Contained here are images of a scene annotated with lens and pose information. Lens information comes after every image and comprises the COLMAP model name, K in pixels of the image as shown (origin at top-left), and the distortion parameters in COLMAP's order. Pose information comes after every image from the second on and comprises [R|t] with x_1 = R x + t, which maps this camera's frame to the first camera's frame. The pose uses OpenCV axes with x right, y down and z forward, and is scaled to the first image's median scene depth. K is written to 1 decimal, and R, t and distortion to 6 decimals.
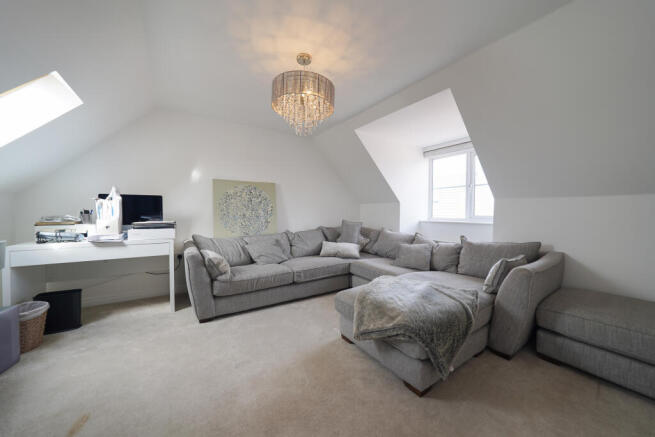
lens RADIAL K [[232.2, 0, 328.6], [0, 232.2, 217.2], [0, 0, 1]] dist [-0.020558, 0.002994]
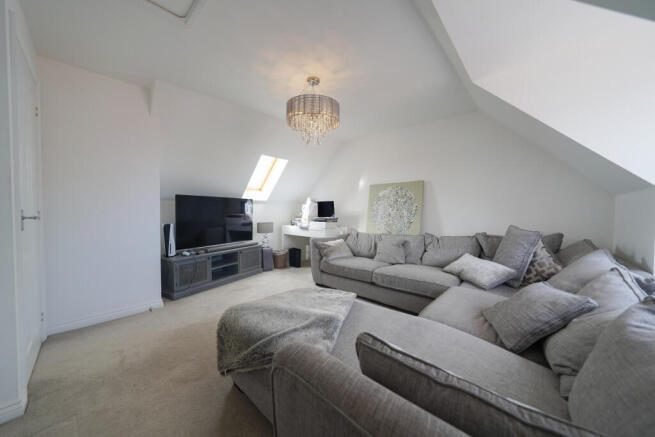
lens RADIAL K [[232.2, 0, 327.8], [0, 232.2, 215.9], [0, 0, 1]] dist [-0.020558, 0.002994]
pose [[0.231695, 0.015893, -0.972659, 0.754771], [-0.027198, 0.999582, 0.009854, -0.008272], [0.972408, 0.024171, 0.232030, 0.571727]]
